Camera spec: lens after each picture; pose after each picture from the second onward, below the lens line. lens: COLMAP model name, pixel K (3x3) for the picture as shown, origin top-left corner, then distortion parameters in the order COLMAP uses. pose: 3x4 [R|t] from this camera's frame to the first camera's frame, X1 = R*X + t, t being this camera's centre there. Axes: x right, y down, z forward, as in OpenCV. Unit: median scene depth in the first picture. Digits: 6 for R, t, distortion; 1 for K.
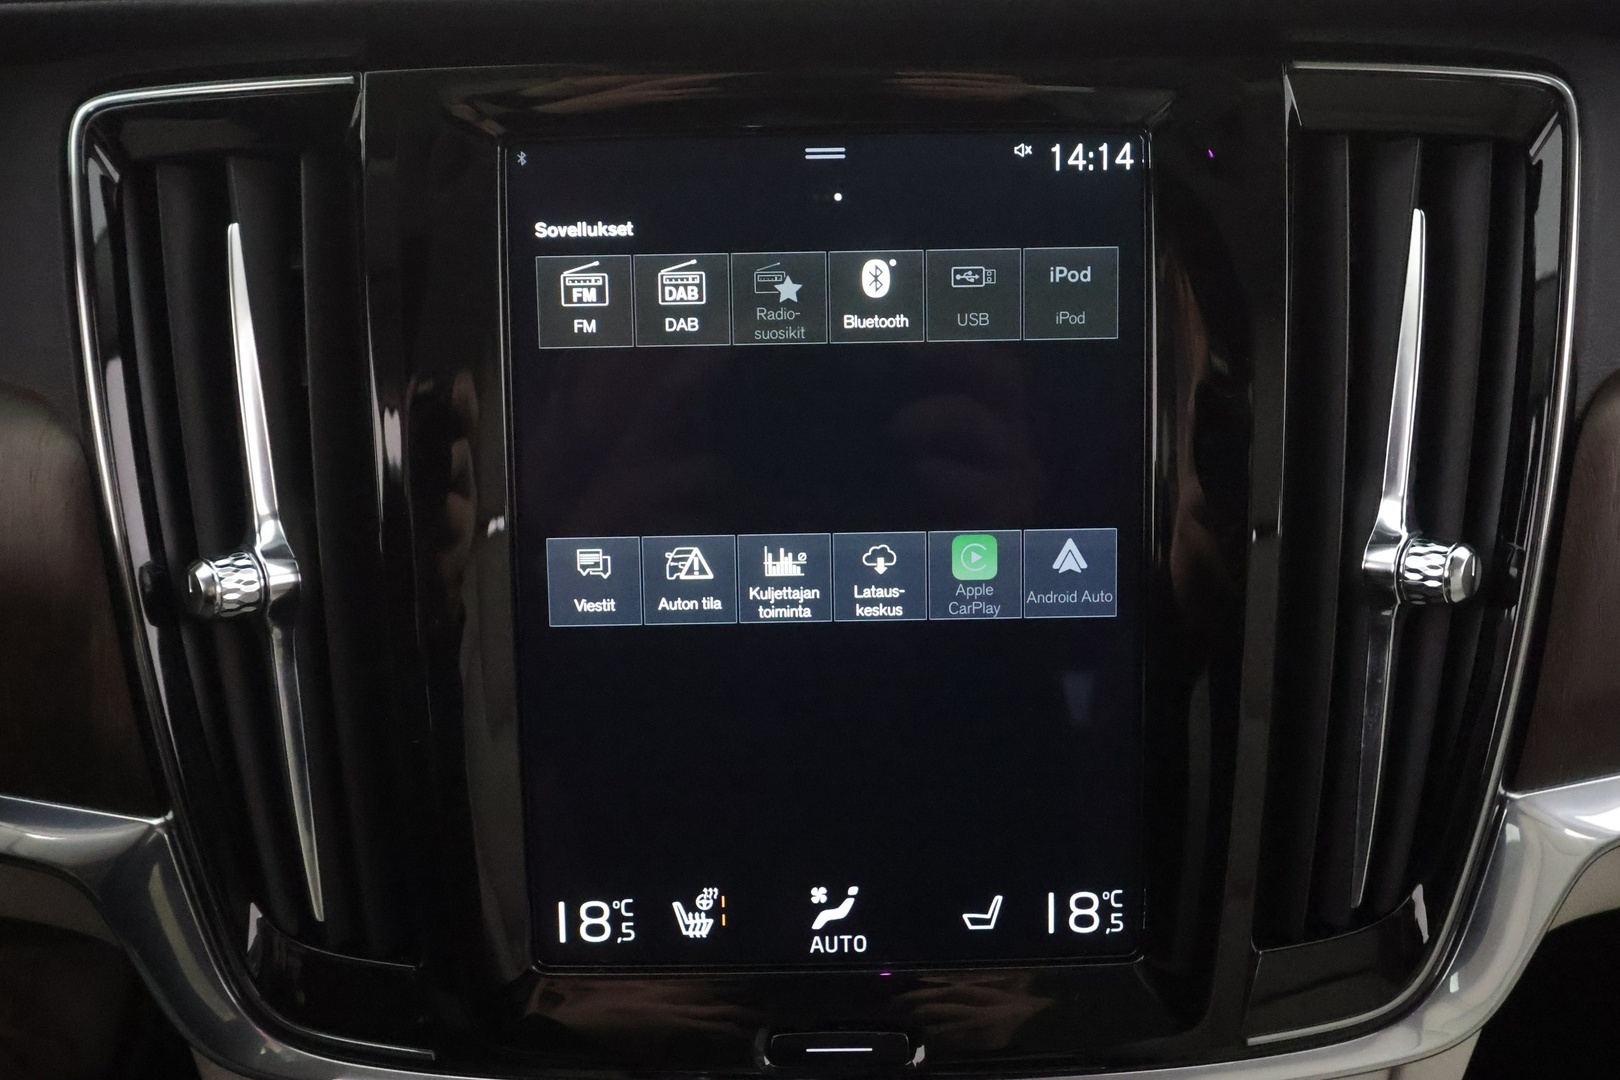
lens RADIAL K [[1293.8, 0, 803.0], [0, 1293.8, 544.8], [0, 0, 1]] dist [0.002922, 0.007567]
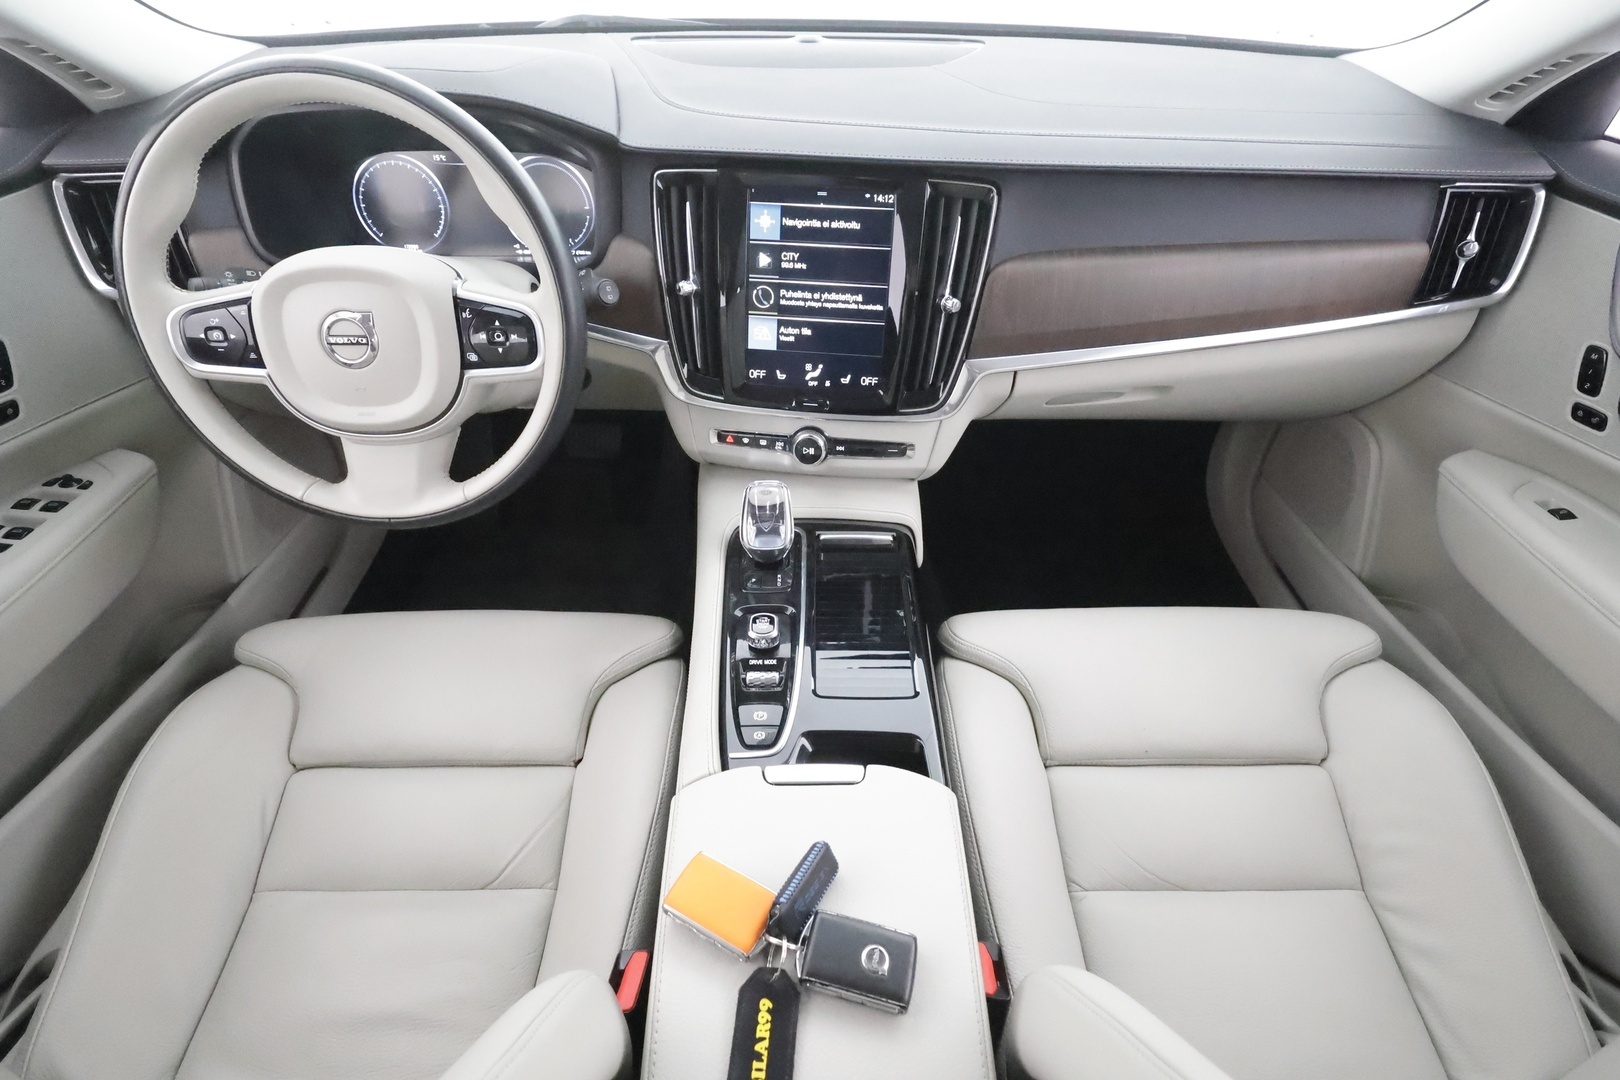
lens RADIAL K [[761.6, 0, 810.0], [0, 761.6, 540.0], [0, 0, 1]] dist [-0.001782, -0.000313]
pose [[0.991509, 0.100780, -0.082178, 0.298711], [-0.074206, 0.957459, 0.278865, 0.098388], [0.106786, -0.270400, 0.956808, -1.729605]]
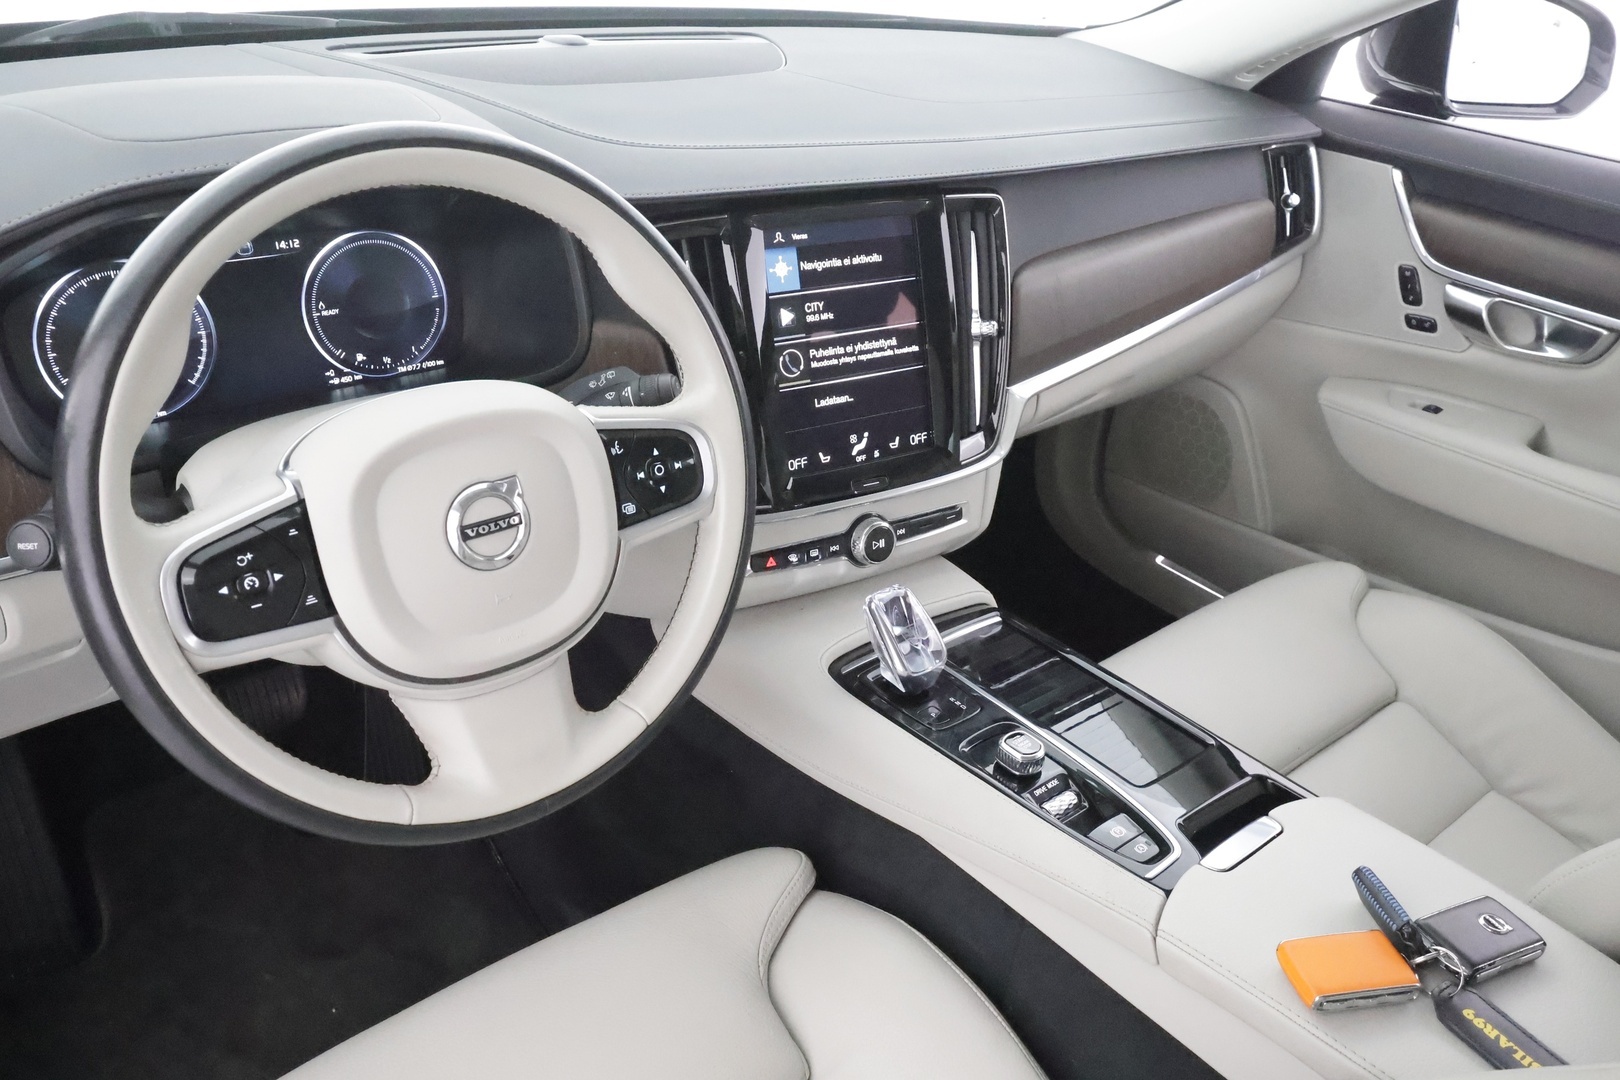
lens RADIAL K [[1293.8, 0, 803.0], [0, 1293.8, 544.8], [0, 0, 1]] dist [0.002922, 0.007567]
pose [[0.843894, -0.189049, 0.502098, -1.940811], [0.139616, 0.981000, 0.134707, 0.053544], [-0.518025, -0.043577, 0.854255, -1.928645]]
